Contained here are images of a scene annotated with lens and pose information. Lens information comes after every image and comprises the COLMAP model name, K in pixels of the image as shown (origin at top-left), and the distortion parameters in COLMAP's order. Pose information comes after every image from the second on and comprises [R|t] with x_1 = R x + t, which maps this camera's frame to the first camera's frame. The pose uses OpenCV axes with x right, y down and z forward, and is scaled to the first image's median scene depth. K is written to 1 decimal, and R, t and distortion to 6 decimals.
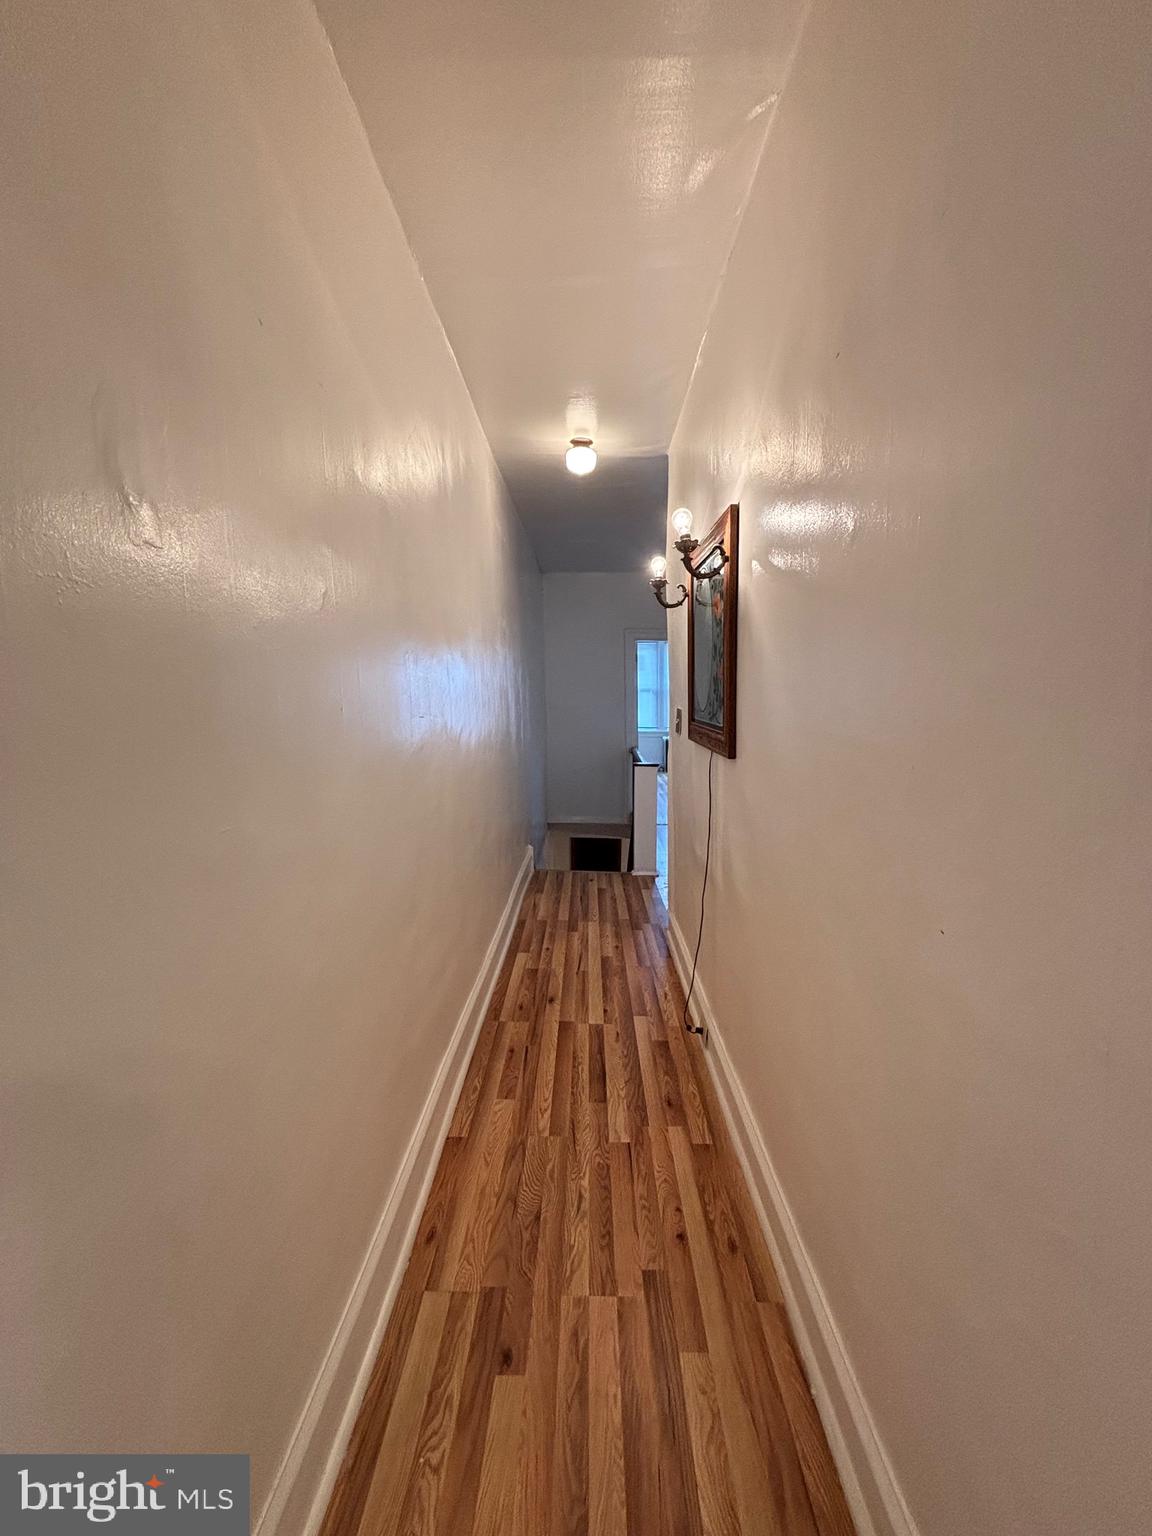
lens RADIAL K [[625.2, 0, 576.0], [0, 625.2, 768.0], [0, 0, 1]] dist [0.000308, 0.003611]
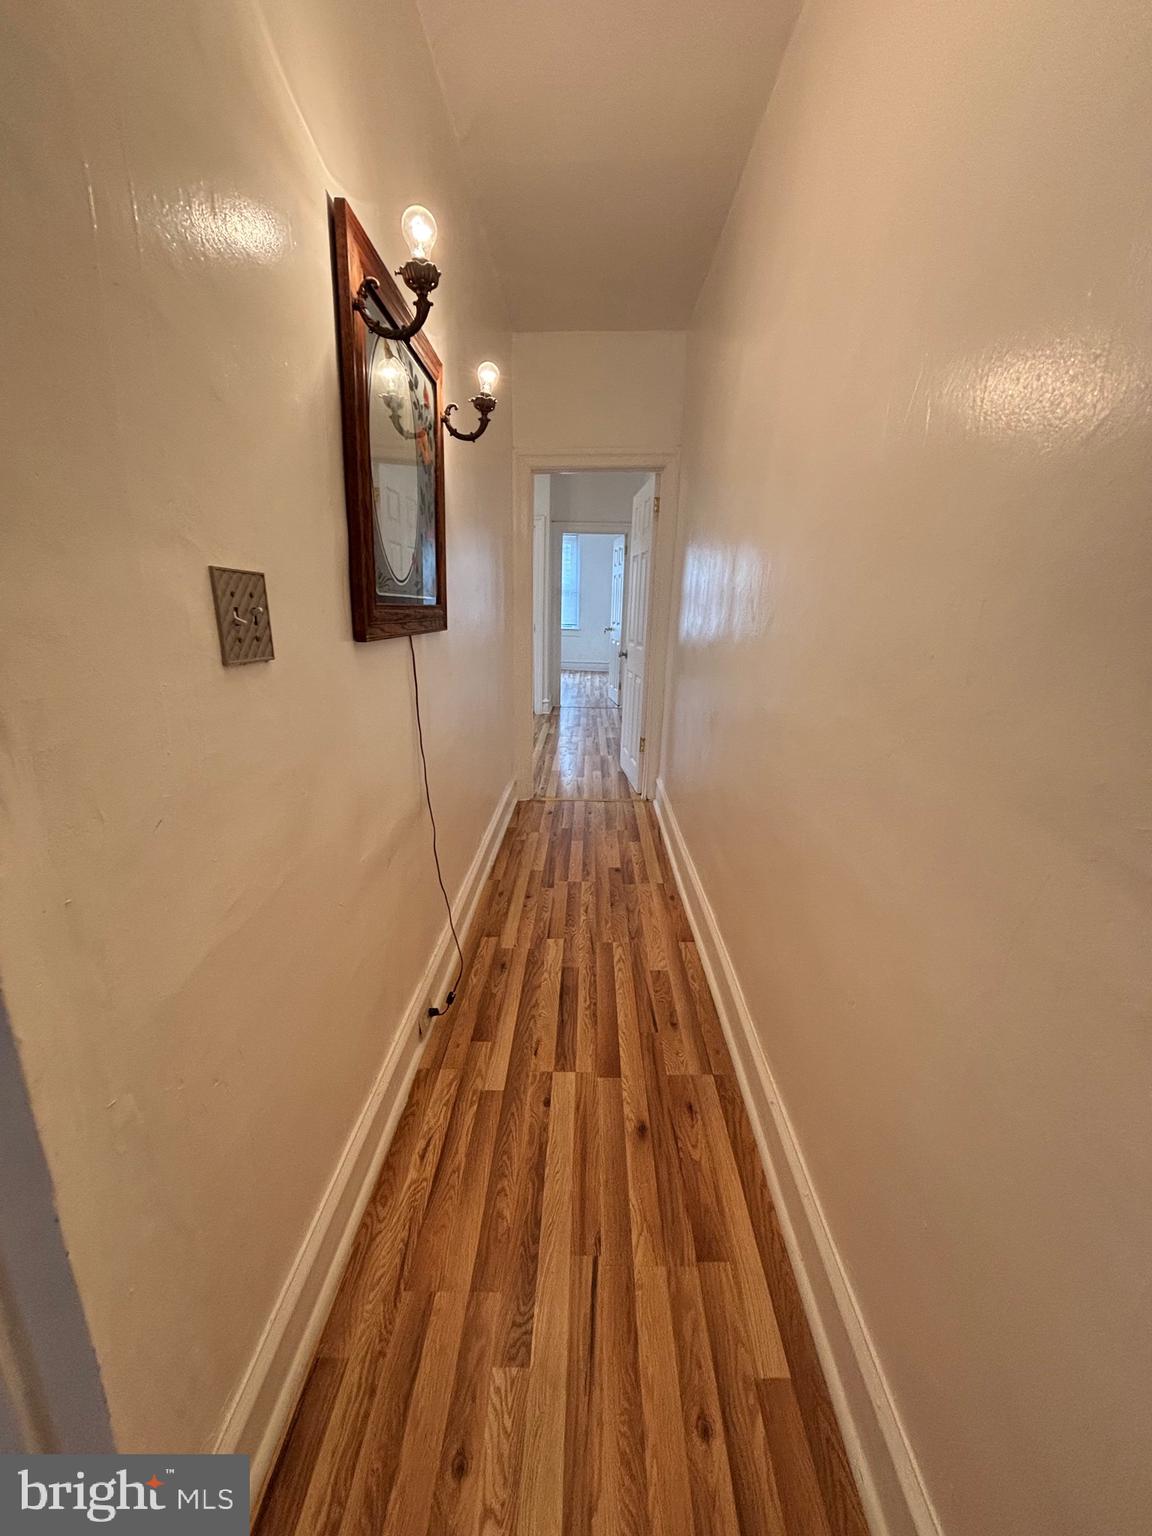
lens RADIAL K [[625.2, 0, 576.0], [0, 625.2, 768.0], [0, 0, 1]] dist [0.000308, 0.003611]
pose [[-0.999984, -0.005524, 0.001114, 0.025572], [-0.004727, 0.929869, 0.367860, -0.163706], [-0.003068, 0.367849, -0.929880, 1.821024]]
